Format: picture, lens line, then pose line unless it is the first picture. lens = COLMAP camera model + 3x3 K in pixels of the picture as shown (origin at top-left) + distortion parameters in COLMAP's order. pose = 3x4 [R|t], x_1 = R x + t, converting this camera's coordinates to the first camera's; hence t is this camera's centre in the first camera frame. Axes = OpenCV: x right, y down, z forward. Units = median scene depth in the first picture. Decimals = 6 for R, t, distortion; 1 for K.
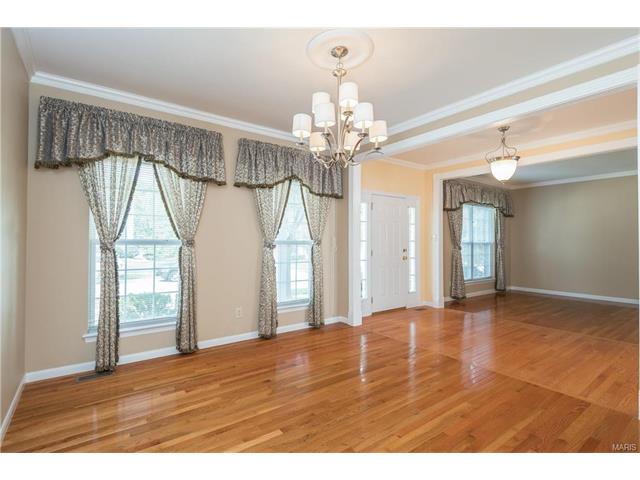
lens RADIAL K [[300.5, 0, 316.8], [0, 300.5, 242.0], [0, 0, 1]] dist [0.016269, -0.005950]
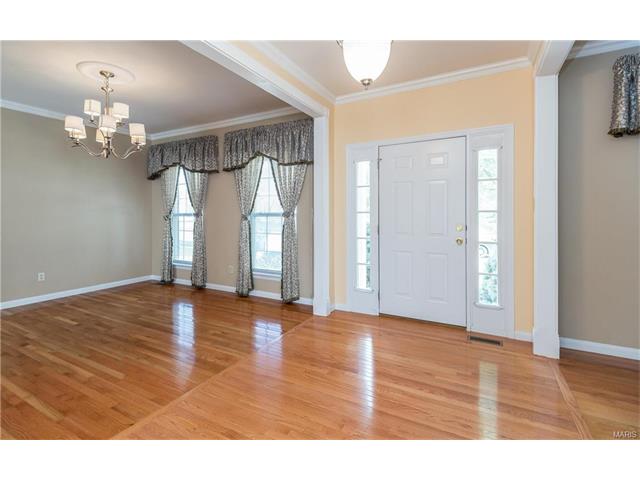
lens RADIAL K [[300.5, 0, 305.4], [0, 300.5, 219.3], [0, 0, 1]] dist [0.016269, -0.005950]
pose [[0.435948, 0.010788, -0.899907, 1.025348], [0.001568, 0.999918, 0.012746, 0.005419], [0.899971, -0.006968, 0.435895, 0.729052]]
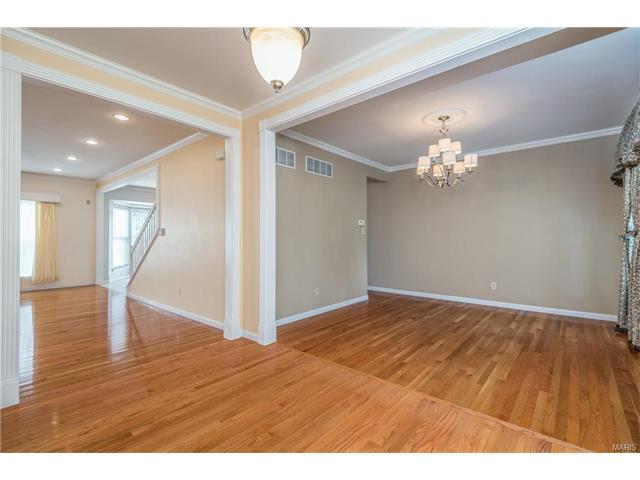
lens RADIAL K [[300.5, 0, 321.8], [0, 300.5, 238.7], [0, 0, 1]] dist [0.016269, -0.005950]
pose [[-0.967933, 0.002351, -0.251198, 0.681380], [0.002355, 0.999997, 0.000286, 0.017164], [0.251198, -0.000315, -0.967936, 1.460616]]
